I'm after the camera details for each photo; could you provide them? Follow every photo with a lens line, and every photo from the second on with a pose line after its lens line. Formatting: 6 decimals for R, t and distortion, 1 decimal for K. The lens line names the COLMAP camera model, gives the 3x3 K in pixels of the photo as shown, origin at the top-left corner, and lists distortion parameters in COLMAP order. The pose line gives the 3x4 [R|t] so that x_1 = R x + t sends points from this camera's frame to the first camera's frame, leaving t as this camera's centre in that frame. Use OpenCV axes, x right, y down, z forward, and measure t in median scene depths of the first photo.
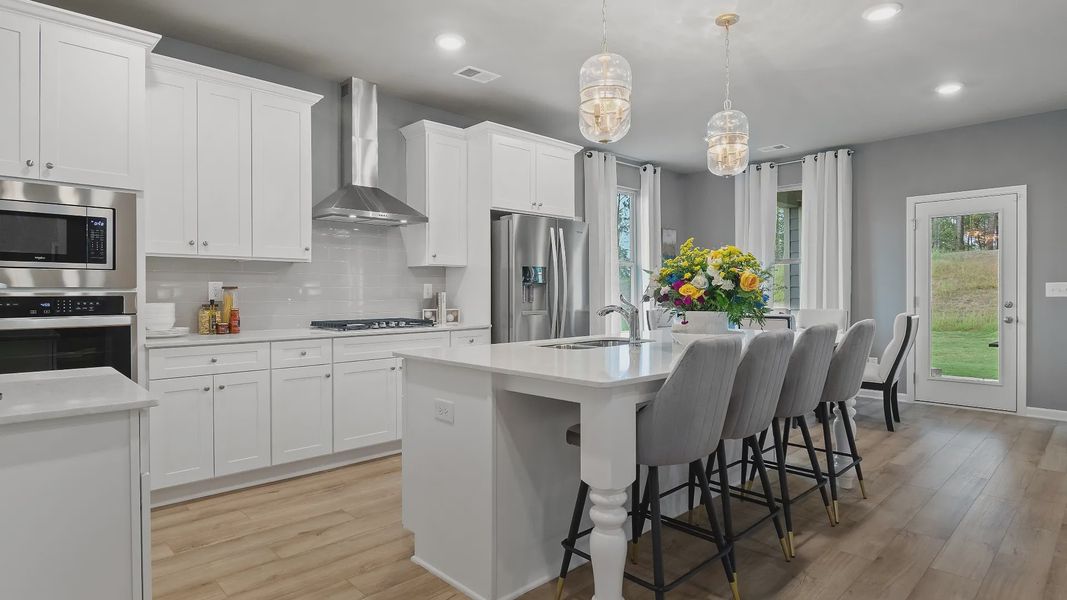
lens RADIAL K [[566.2, 0, 540.2], [0, 566.2, 295.9], [0, 0, 1]] dist [0.005702, -0.010307]
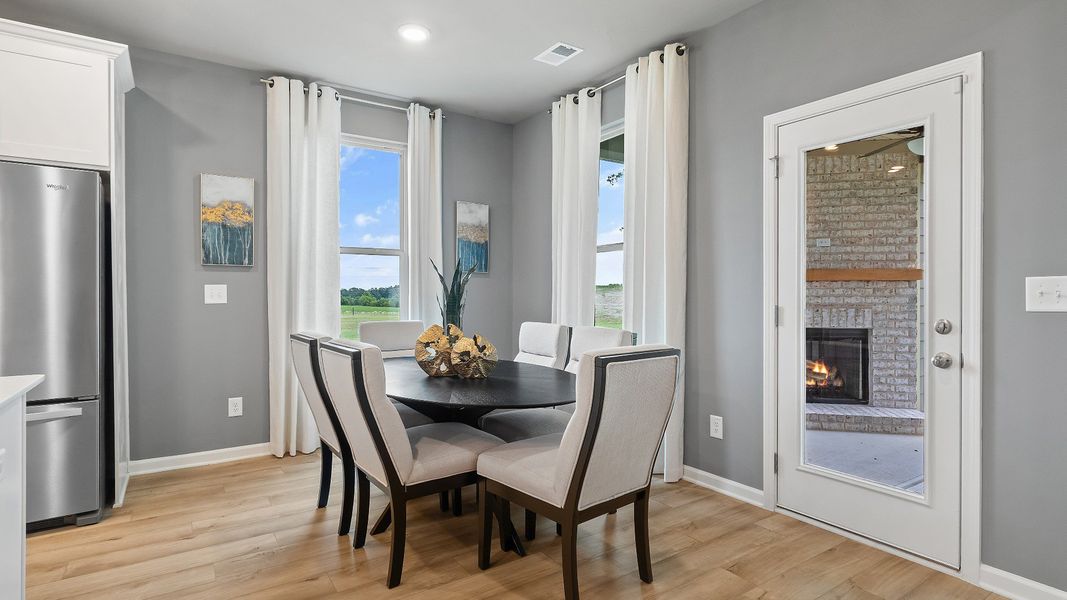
lens RADIAL K [[537.6, 0, 538.8], [0, 537.6, 296.3], [0, 0, 1]] dist [-0.003140, -0.000636]
pose [[0.985092, 0.004741, -0.171966, 0.596399], [-0.005181, 0.999984, -0.002109, -0.006461], [0.171953, 0.002968, 0.985101, 0.536587]]
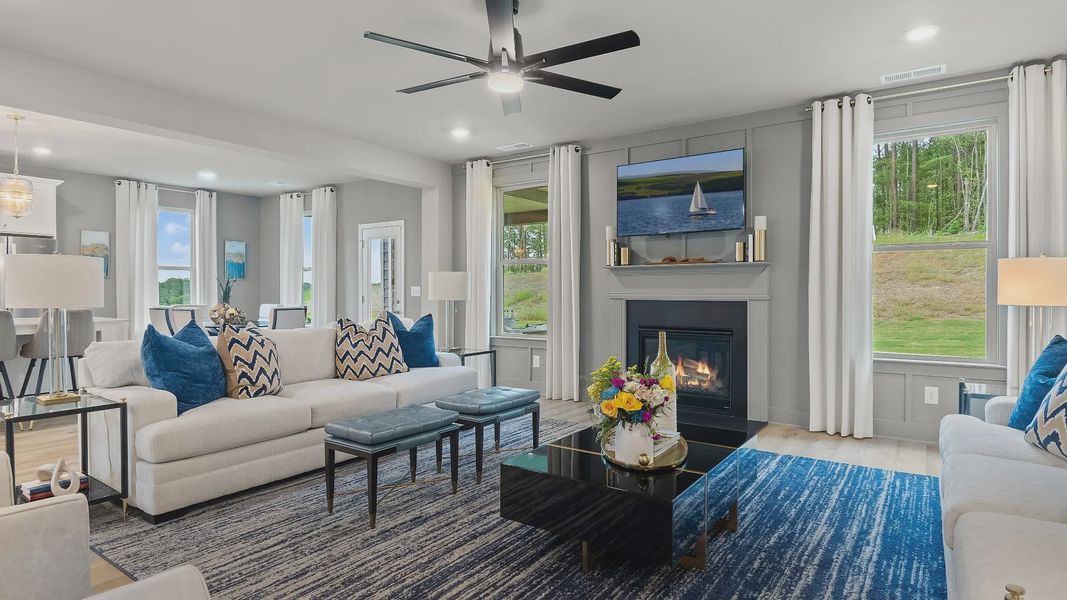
lens RADIAL K [[566.2, 0, 540.2], [0, 566.2, 295.9], [0, 0, 1]] dist [0.005702, -0.010307]
pose [[0.980630, 0.002886, 0.195847, 0.917317], [-0.003134, 0.999995, 0.000957, -0.001351], [-0.195843, -0.001552, 0.980634, -0.510019]]
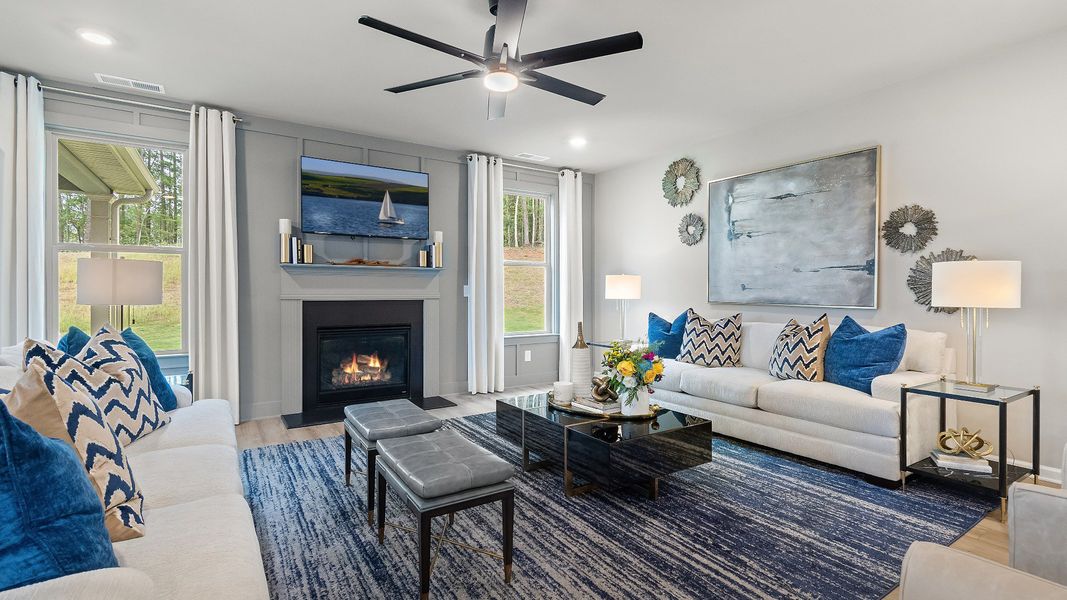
lens RADIAL K [[488.0, 0, 540.8], [0, 488.0, 289.9], [0, 0, 1]] dist [0.002887, -0.000155]
pose [[0.185105, 0.008585, 0.982681, 0.503391], [0.003646, 0.999949, -0.009422, -0.002312], [-0.982712, 0.005327, 0.185064, -0.053764]]
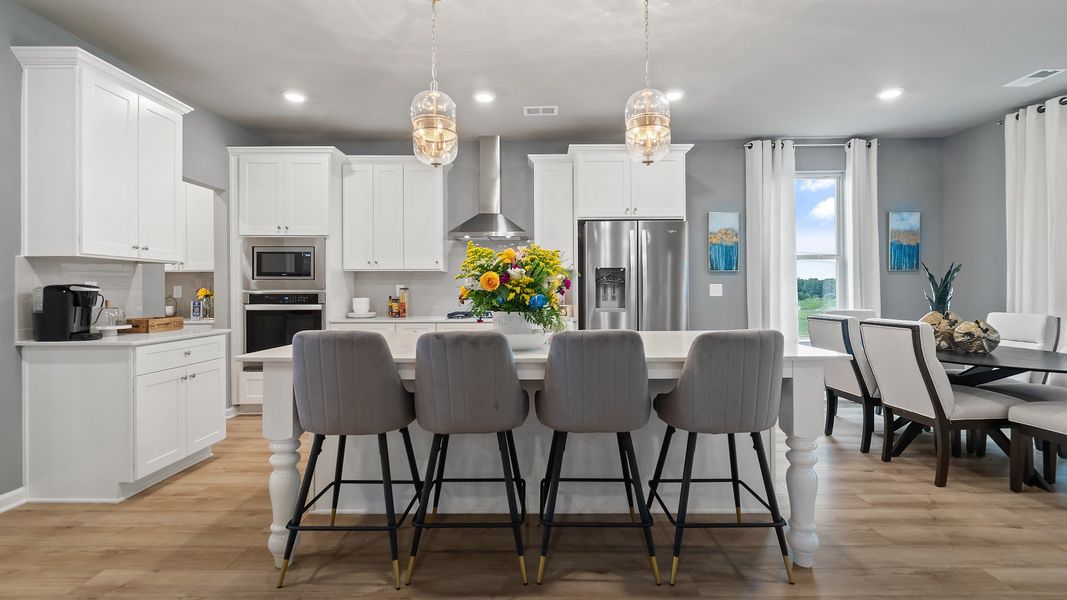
lens RADIAL K [[477.6, 0, 534.4], [0, 477.6, 288.7], [0, 0, 1]] dist [0.001038, 0.000054]
pose [[0.713189, -0.003552, -0.700962, 0.469441], [-0.001979, 0.999973, -0.007081, -0.003946], [0.700969, 0.006437, 0.713163, 0.212357]]
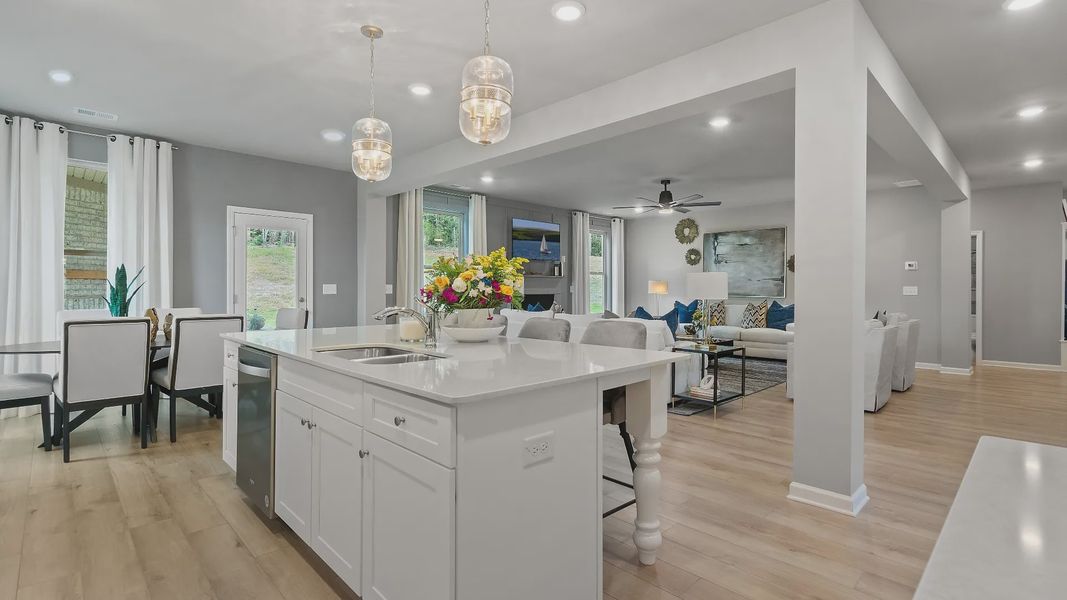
lens RADIAL K [[492.9, 0, 539.4], [0, 492.9, 289.7], [0, 0, 1]] dist [-0.000028, -0.000320]
pose [[-0.008949, 0.002636, 0.999956, -0.370193], [0.003121, 0.999992, -0.002608, -0.004598], [-0.999955, 0.003098, -0.008957, 0.445807]]
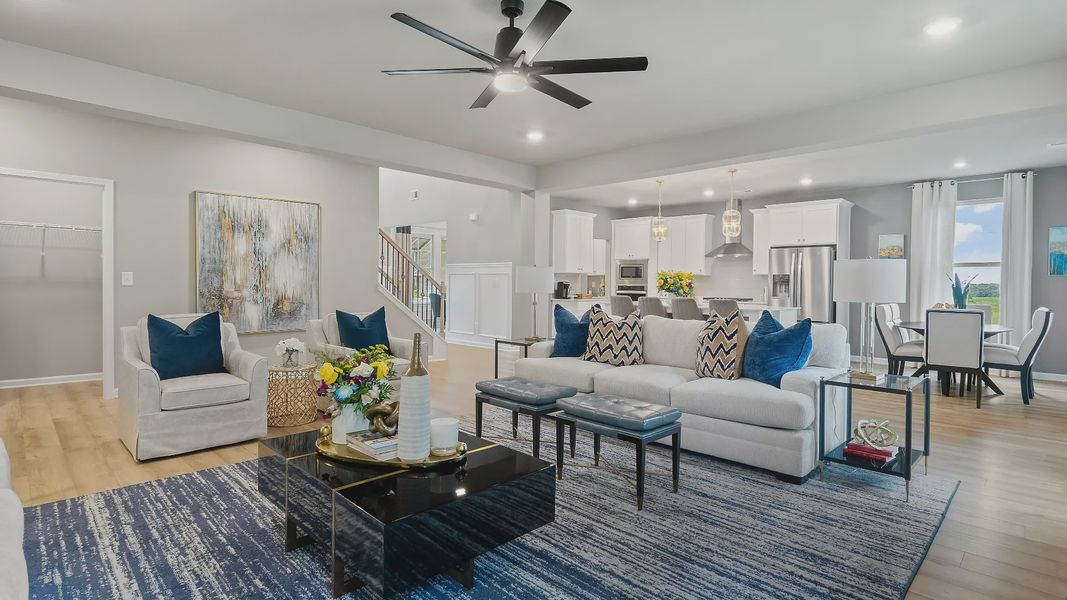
lens RADIAL K [[518.2, 0, 539.9], [0, 518.2, 291.1], [0, 0, 1]] dist [0.000458, -0.000169]
pose [[0.024019, 0.018528, -0.999540, 1.565515], [-0.018439, 0.999666, 0.018088, -0.009626], [0.999541, 0.017996, 0.024352, 0.102850]]
